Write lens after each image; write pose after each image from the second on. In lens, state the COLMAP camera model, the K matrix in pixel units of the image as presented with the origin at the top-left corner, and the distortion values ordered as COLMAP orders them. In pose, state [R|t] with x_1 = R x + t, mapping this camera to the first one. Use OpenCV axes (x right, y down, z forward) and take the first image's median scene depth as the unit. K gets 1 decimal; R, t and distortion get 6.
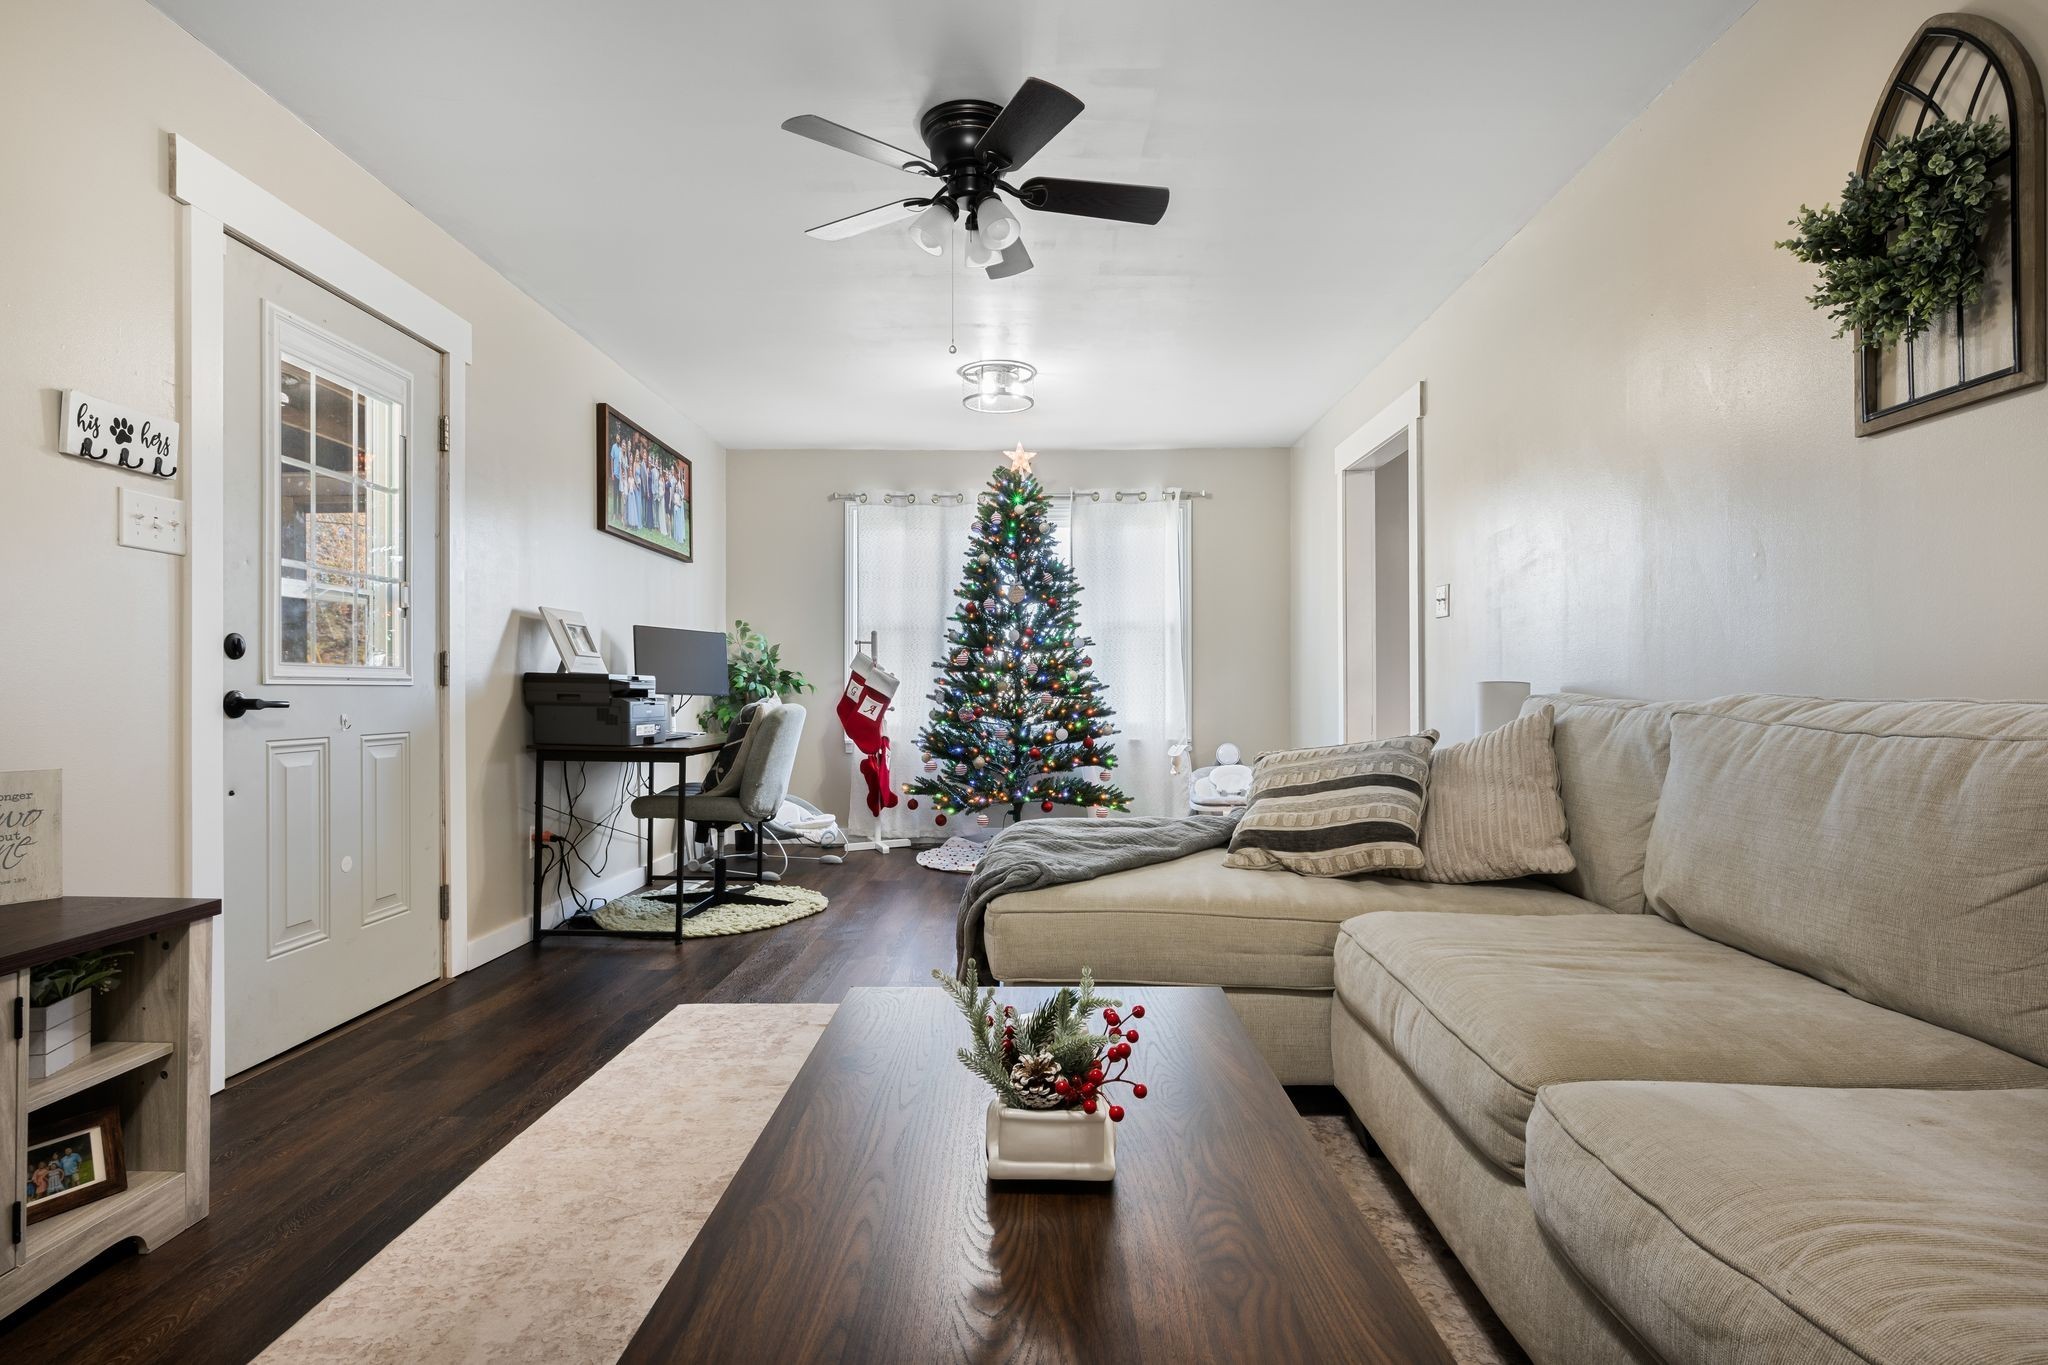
lens RADIAL K [[1091.0, 0, 1024.2], [0, 1091.0, 685.2], [0, 0, 1]] dist [-0.004079, 0.000091]
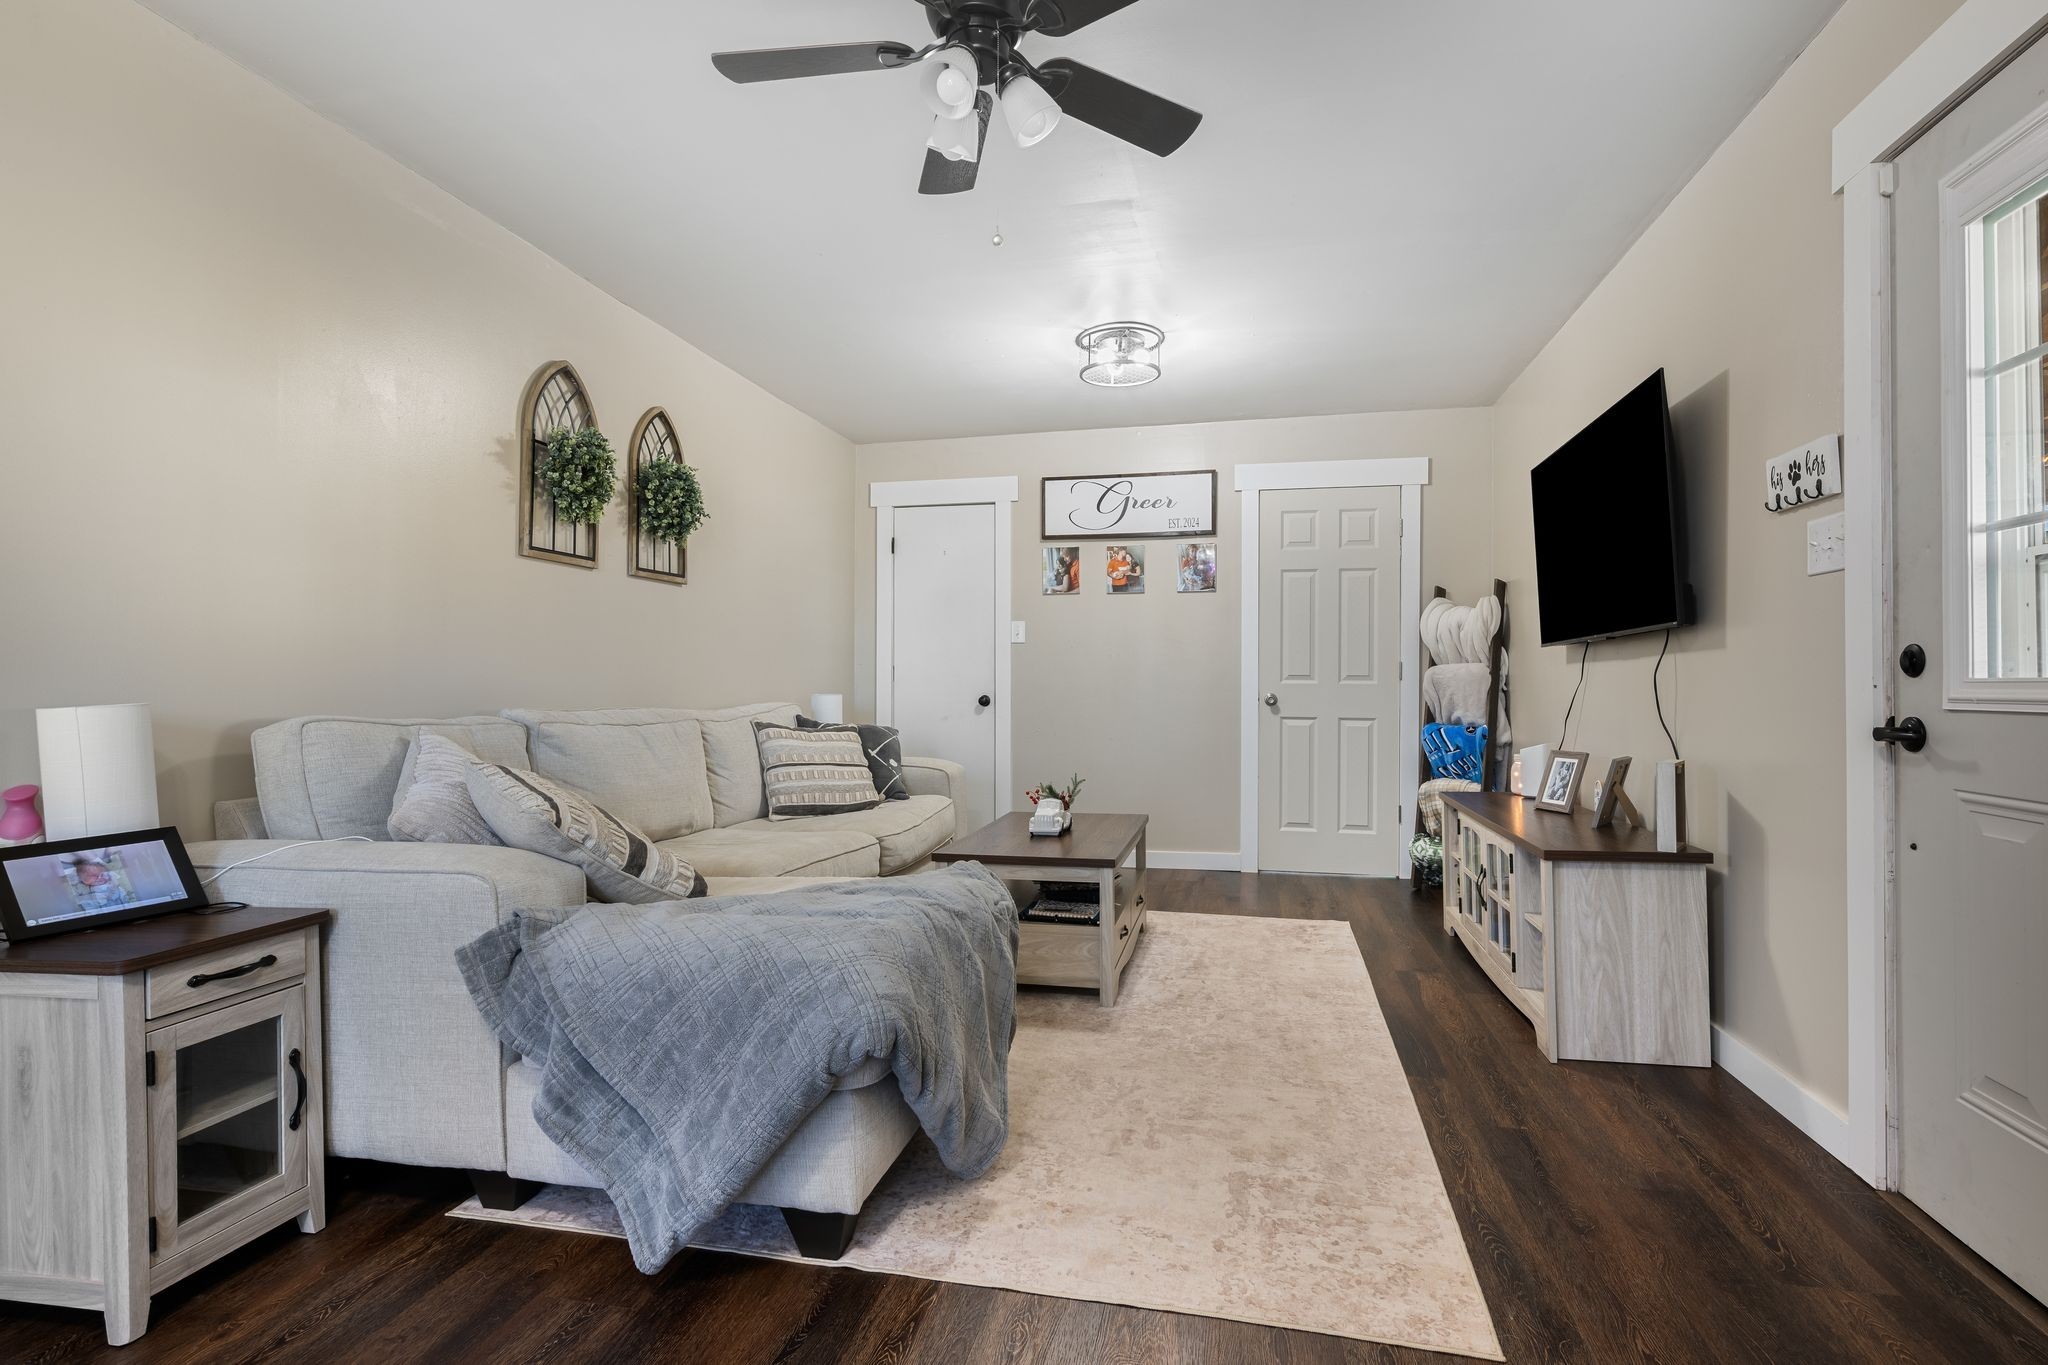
lens RADIAL K [[1091.0, 0, 1027.8], [0, 1091.0, 689.0], [0, 0, 1]] dist [-0.004079, 0.000091]
pose [[-0.981064, 0.000229, 0.193685, -0.246411], [-0.001051, 0.999978, -0.006509, -0.008320], [-0.193682, -0.006589, -0.981042, 1.883896]]
